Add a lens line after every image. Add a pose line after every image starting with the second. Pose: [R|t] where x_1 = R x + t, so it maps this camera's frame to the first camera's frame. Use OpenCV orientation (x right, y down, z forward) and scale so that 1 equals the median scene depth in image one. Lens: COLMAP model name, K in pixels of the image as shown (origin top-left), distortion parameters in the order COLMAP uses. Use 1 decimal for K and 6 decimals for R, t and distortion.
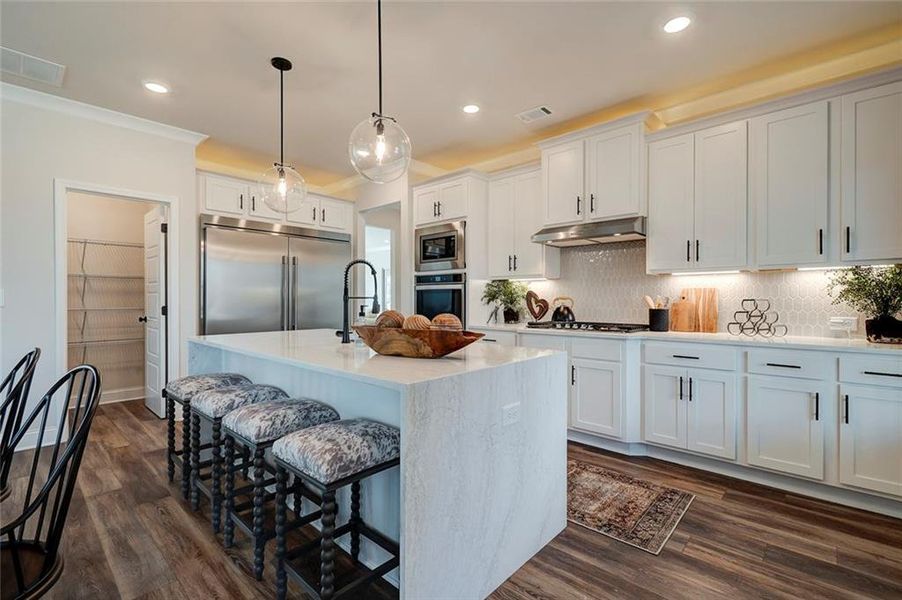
lens RADIAL K [[400.0, 0, 449.8], [0, 400.0, 300.0], [0, 0, 1]] dist [0.002259, -0.002772]
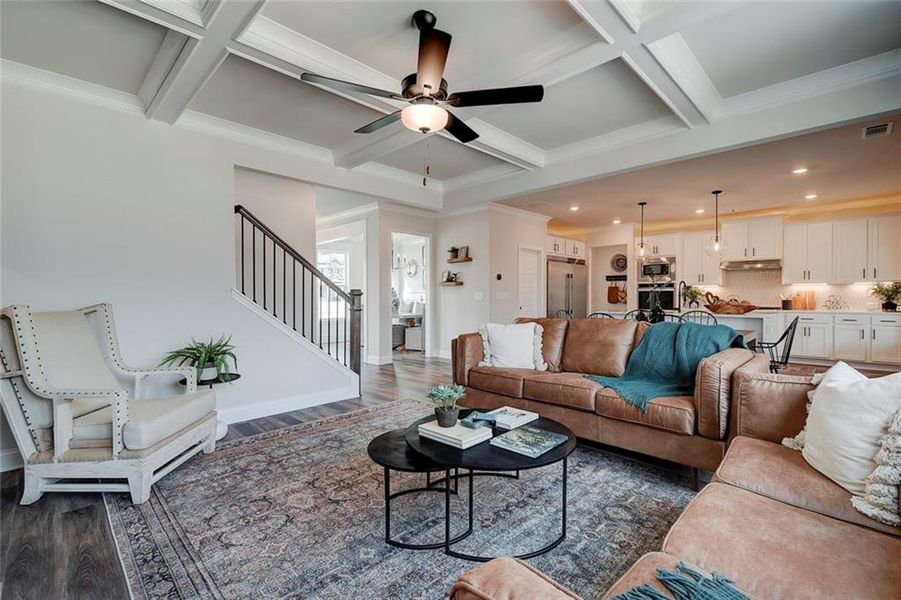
lens RADIAL K [[399.6, 0, 443.8], [0, 399.6, 300.9], [0, 0, 1]] dist [0.002259, -0.002772]
pose [[0.998822, -0.003198, -0.048420, -1.284702], [0.003710, 0.999938, 0.010490, -0.002611], [0.048383, -0.010657, 0.998772, -1.321332]]
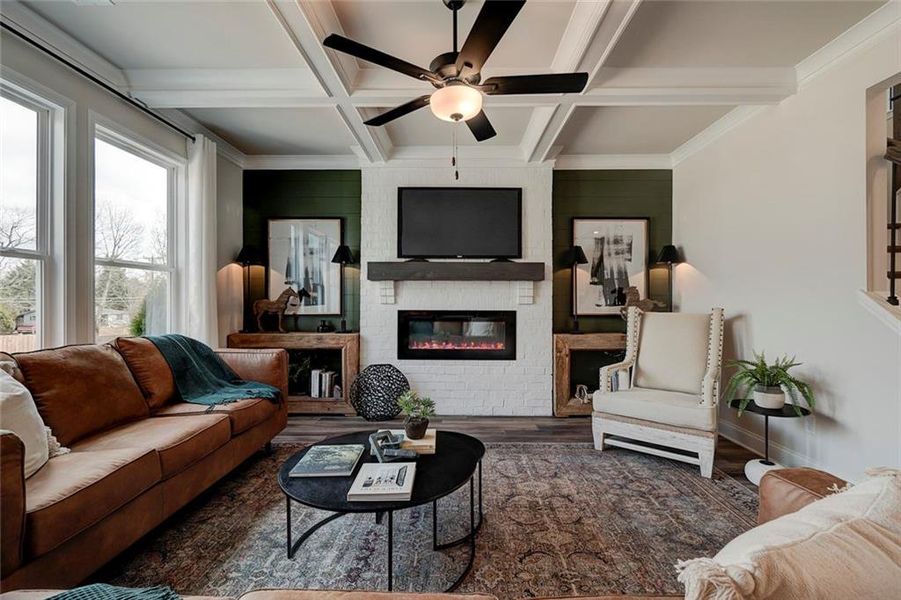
lens RADIAL K [[399.6, 0, 450.9], [0, 399.6, 302.3], [0, 0, 1]] dist [0.002259, -0.002772]
pose [[-0.737358, 0.003638, -0.675492, -0.927342], [-0.003363, 0.999953, 0.009056, -0.008141], [0.675494, 0.008949, -0.737312, -0.165749]]
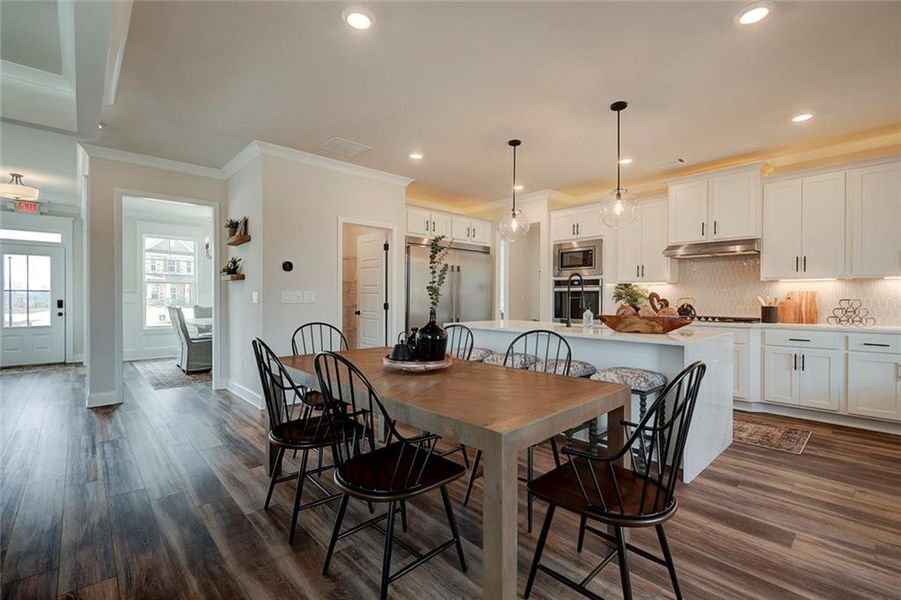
lens RADIAL K [[399.6, 0, 448.8], [0, 399.6, 297.3], [0, 0, 1]] dist [0.002259, -0.002772]
pose [[0.996762, 0.002109, -0.080382, -0.446786], [-0.002318, 0.999994, -0.002506, -0.002002], [0.080377, 0.002685, 0.996761, -0.428257]]
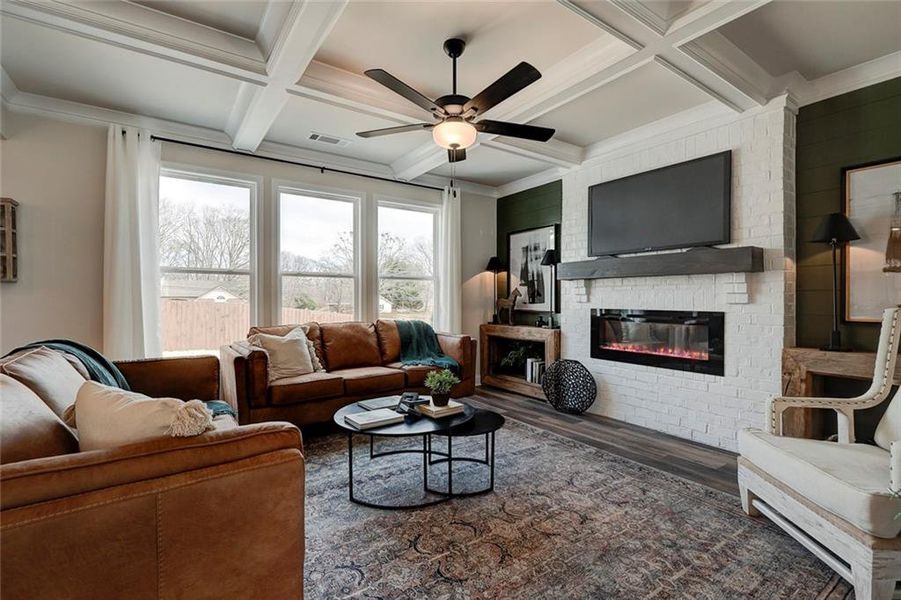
lens RADIAL K [[399.6, 0, 464.1], [0, 399.6, 299.1], [0, 0, 1]] dist [0.002259, -0.002772]
pose [[-0.983290, -0.000181, 0.182047, -1.504762], [0.000173, 0.999998, 0.001932, -0.003934], [-0.182047, 0.001931, -0.983288, 0.116418]]
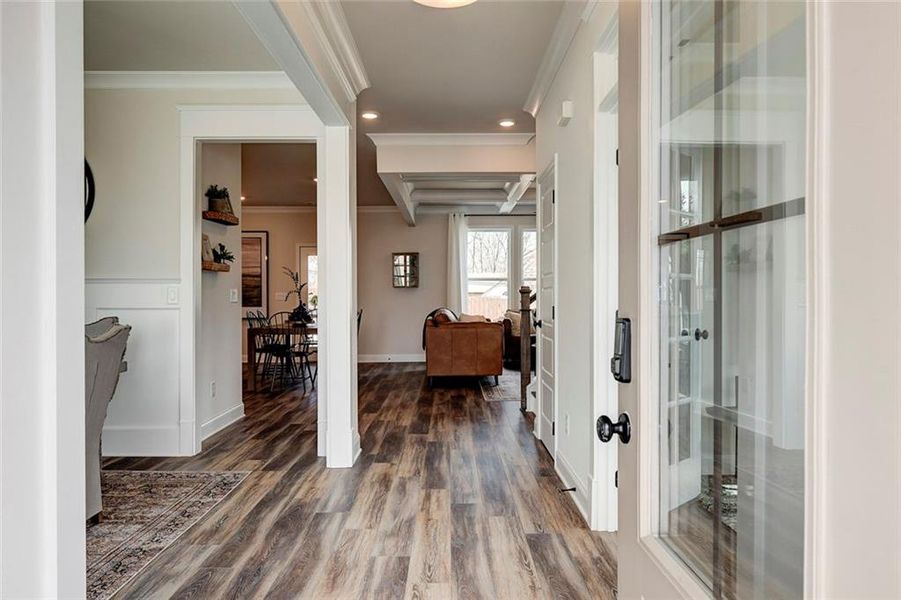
lens RADIAL K [[399.6, 0, 452.1], [0, 399.6, 298.3], [0, 0, 1]] dist [0.002259, -0.002772]
pose [[-0.658682, -0.004969, 0.752405, -2.083348], [0.002642, 0.999957, 0.008917, -0.002076], [-0.752417, 0.007861, -0.658640, 0.705951]]
